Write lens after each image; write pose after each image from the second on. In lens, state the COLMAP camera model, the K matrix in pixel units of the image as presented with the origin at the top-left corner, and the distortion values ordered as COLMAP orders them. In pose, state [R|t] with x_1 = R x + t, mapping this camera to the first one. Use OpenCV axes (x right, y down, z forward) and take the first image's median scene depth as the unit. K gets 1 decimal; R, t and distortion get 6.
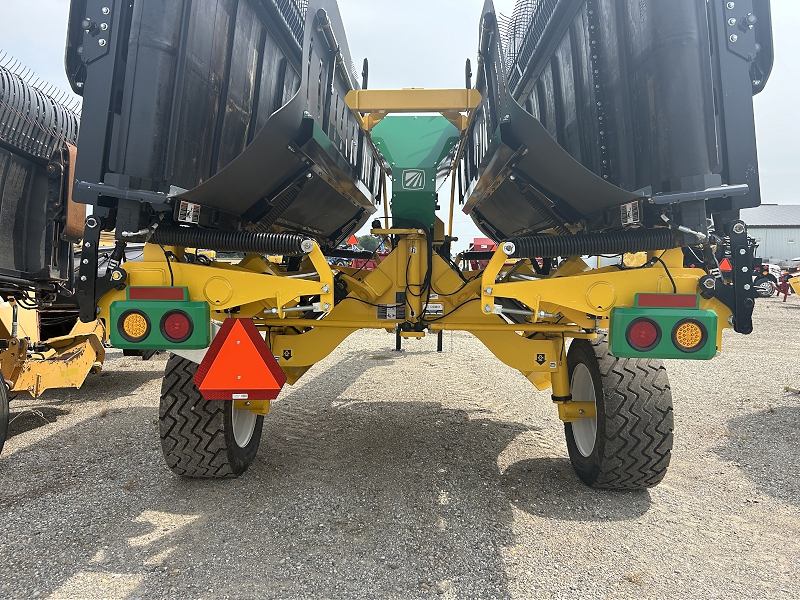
lens RADIAL K [[609.9, 0, 399.2], [0, 609.9, 302.5], [0, 0, 1]] dist [0.029950, -0.060345]
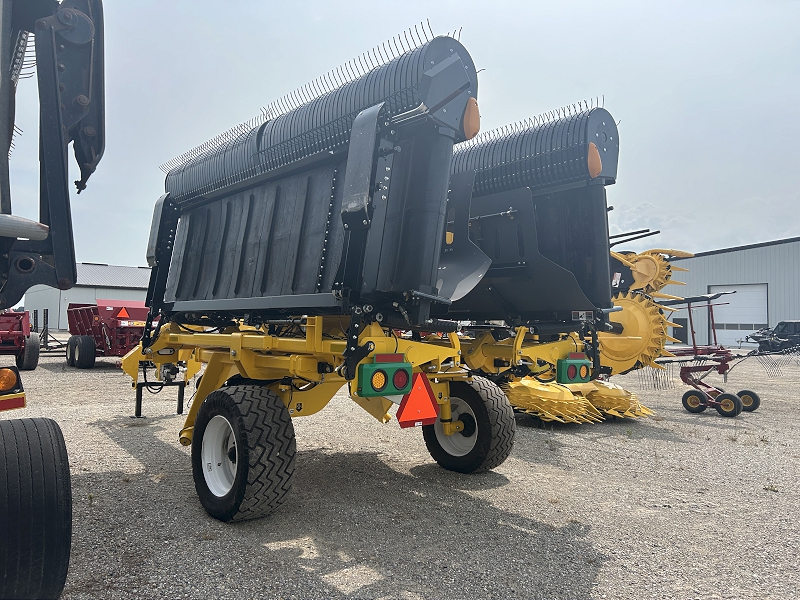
lens RADIAL K [[609.9, 0, 401.4], [0, 609.9, 293.0], [0, 0, 1]] dist [0.029950, -0.060345]
pose [[0.716977, 0.049048, 0.695369, -1.284371], [0.033419, 0.993956, -0.104567, -0.014859], [-0.696295, 0.098211, 0.711005, -0.096236]]
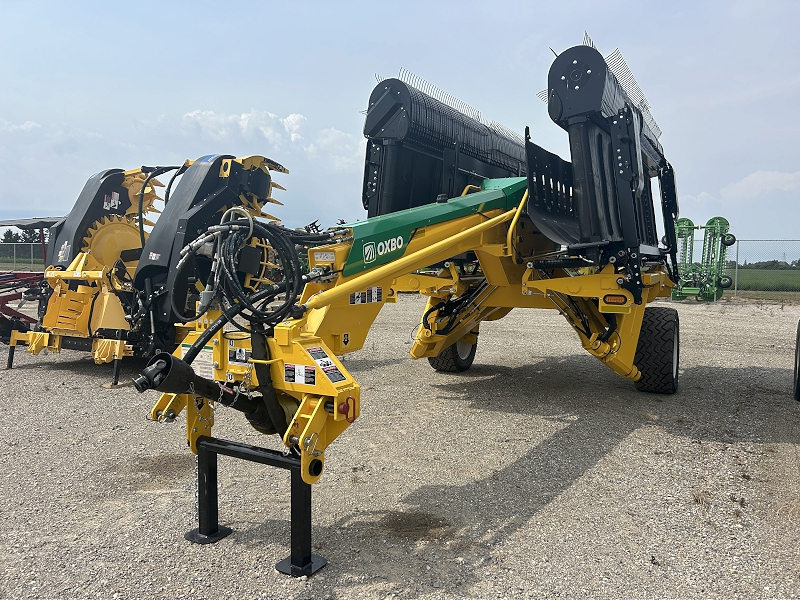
lens RADIAL K [[613.9, 0, 389.1], [0, 613.9, 282.4], [0, 0, 1]] dist [0.014249, 0.002593]
pose [[0.890236, -0.001417, -0.455498, 0.653933], [-0.013086, 0.999503, -0.028685, 0.039631], [0.455312, 0.031497, 0.889775, -1.105421]]
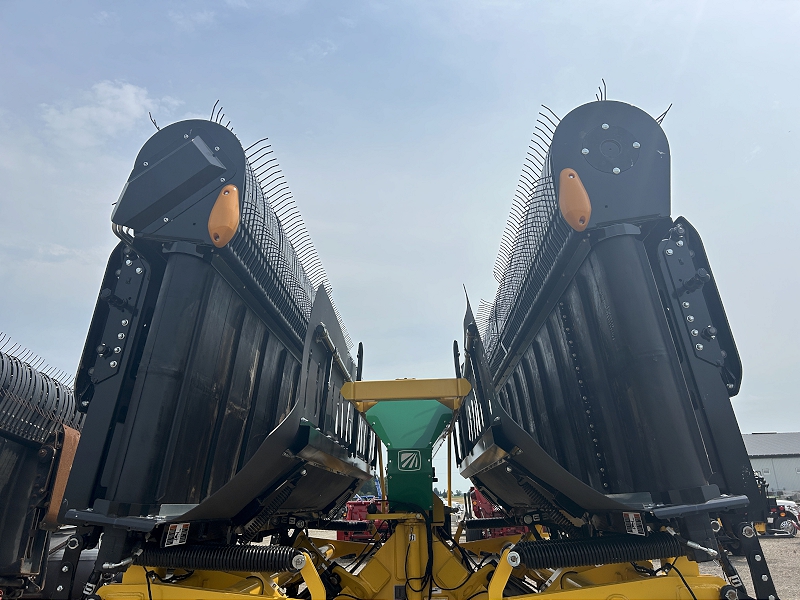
lens RADIAL K [[609.9, 0, 401.8], [0, 609.9, 302.9], [0, 0, 1]] dist [0.029950, -0.060345]
pose [[0.999447, -0.028031, 0.017862, 0.001159], [0.032855, 0.914492, -0.403268, -0.063625], [-0.005030, 0.403632, 0.914907, -0.019279]]
